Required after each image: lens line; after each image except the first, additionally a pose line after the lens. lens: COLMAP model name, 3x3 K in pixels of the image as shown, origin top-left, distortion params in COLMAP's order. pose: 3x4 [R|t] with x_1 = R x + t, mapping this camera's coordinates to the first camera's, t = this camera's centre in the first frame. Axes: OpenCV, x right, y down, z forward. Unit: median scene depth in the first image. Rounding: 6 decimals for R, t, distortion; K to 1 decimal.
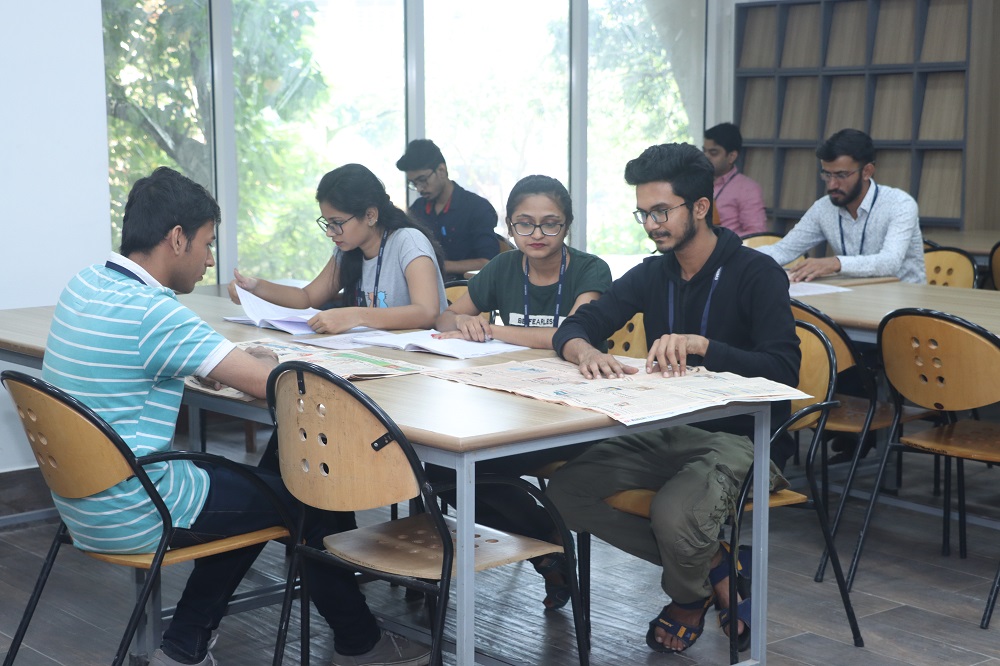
lens RADIAL K [[1803.9, 0, 500.0], [0, 1803.9, 333.0], [0, 0, 1]] dist [0.228787, -0.010221]
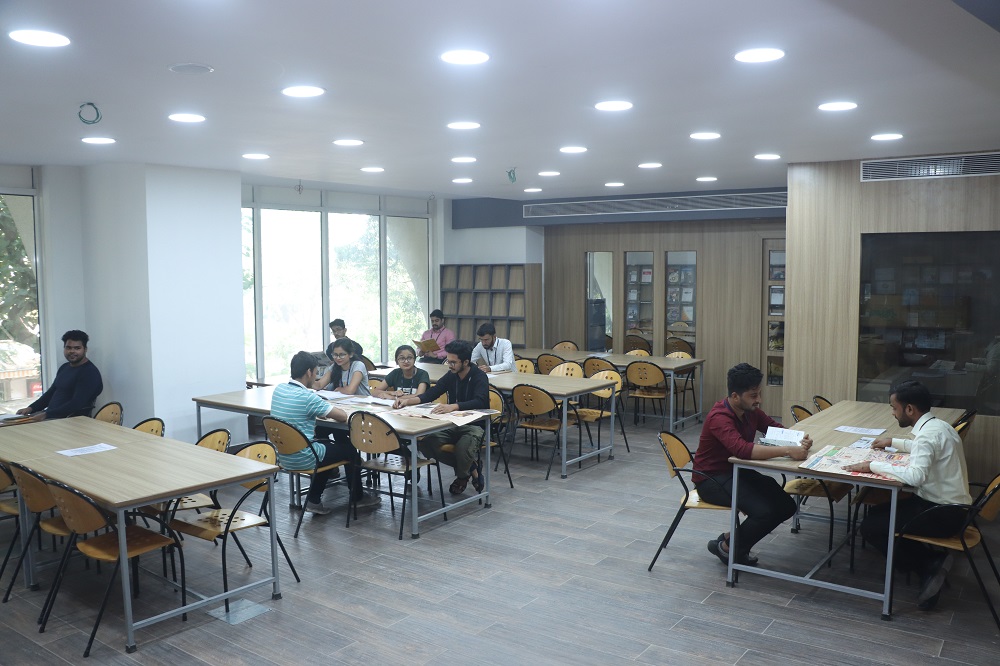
lens RADIAL K [[845.6, 0, 500.0], [0, 845.6, 333.0], [0, 0, 1]] dist [-0.130462, -0.000276]
pose [[0.971003, -0.025228, 0.237732, -0.170001], [0.038028, 0.998054, -0.049409, -0.031414], [-0.236023, 0.057017, 0.970073, -0.457528]]
